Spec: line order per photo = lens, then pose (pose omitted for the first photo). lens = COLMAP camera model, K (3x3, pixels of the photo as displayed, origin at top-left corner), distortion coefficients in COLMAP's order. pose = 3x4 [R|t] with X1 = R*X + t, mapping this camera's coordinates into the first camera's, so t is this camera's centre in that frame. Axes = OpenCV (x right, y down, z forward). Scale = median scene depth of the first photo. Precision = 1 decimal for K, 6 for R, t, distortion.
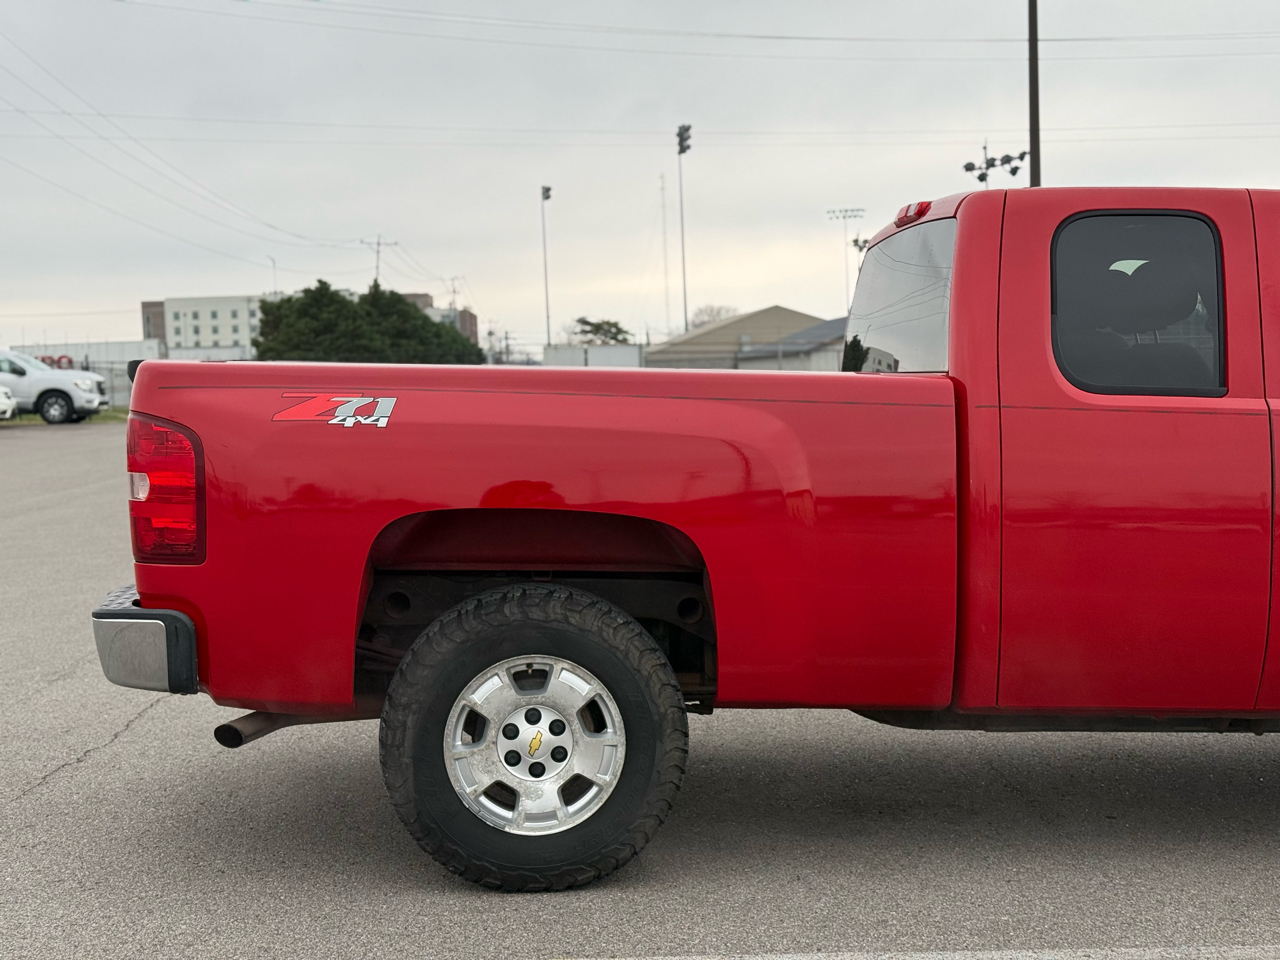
lens RADIAL K [[1880.4, 0, 638.5], [0, 1880.4, 489.7], [0, 0, 1]] dist [0.133765, 0.000000]
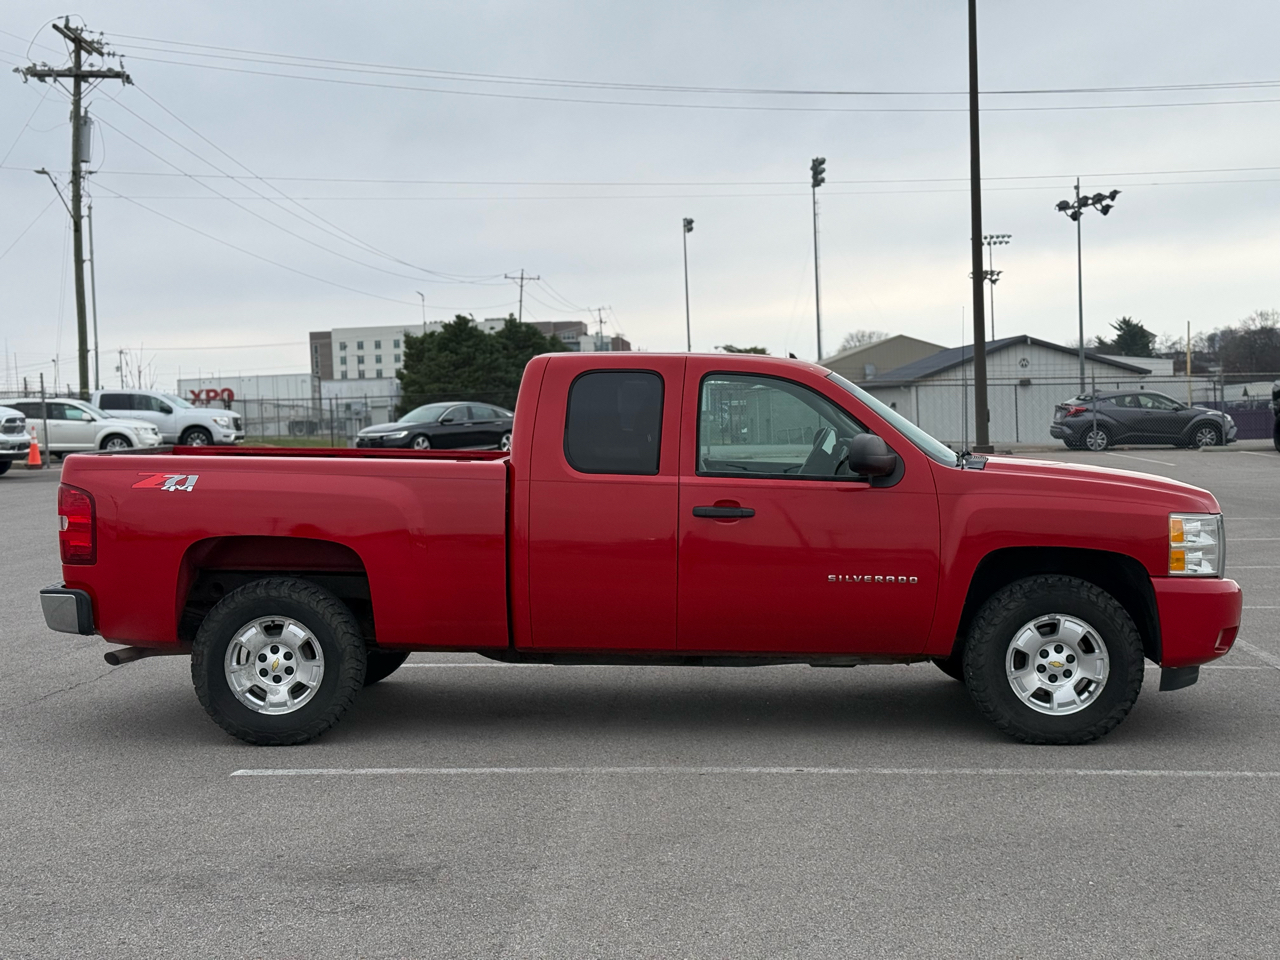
lens RADIAL K [[1880.4, 0, 605.4], [0, 1880.4, 490.3], [0, 0, 1]] dist [0.133765, 0.000000]
pose [[0.994671, 0.002010, -0.103077, 0.430497], [-0.003314, 0.999917, -0.012489, -0.011608], [0.103044, 0.012764, 0.994595, -0.751915]]
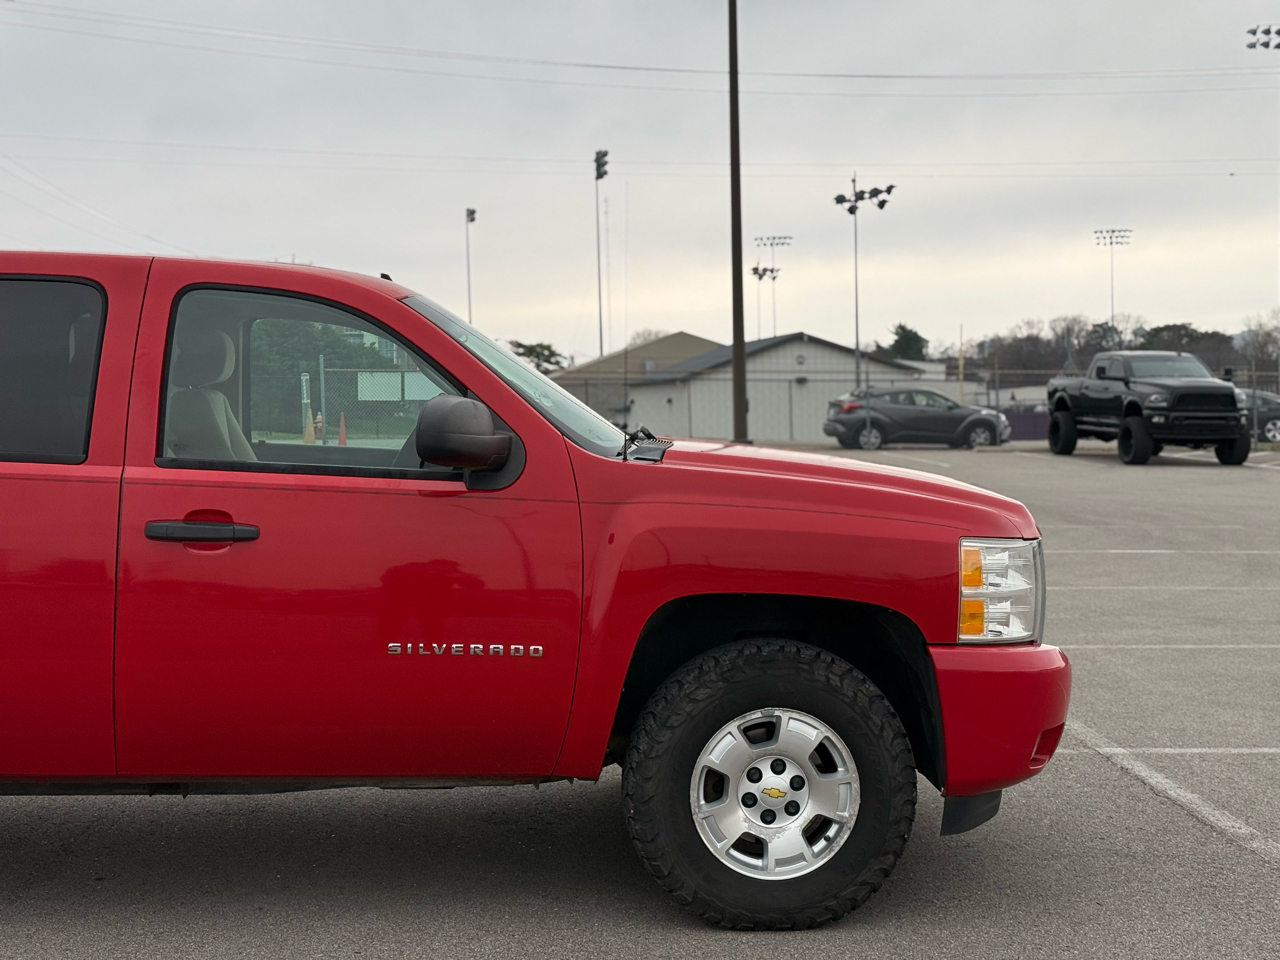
lens RADIAL K [[1880.4, 0, 640.8], [0, 1880.4, 482.9], [0, 0, 1]] dist [0.133765, 0.000000]
pose [[0.999555, 0.012254, 0.027211, 0.558783], [-0.011826, 0.999805, -0.015810, -0.025592], [-0.027400, 0.015481, 0.999505, -0.011794]]
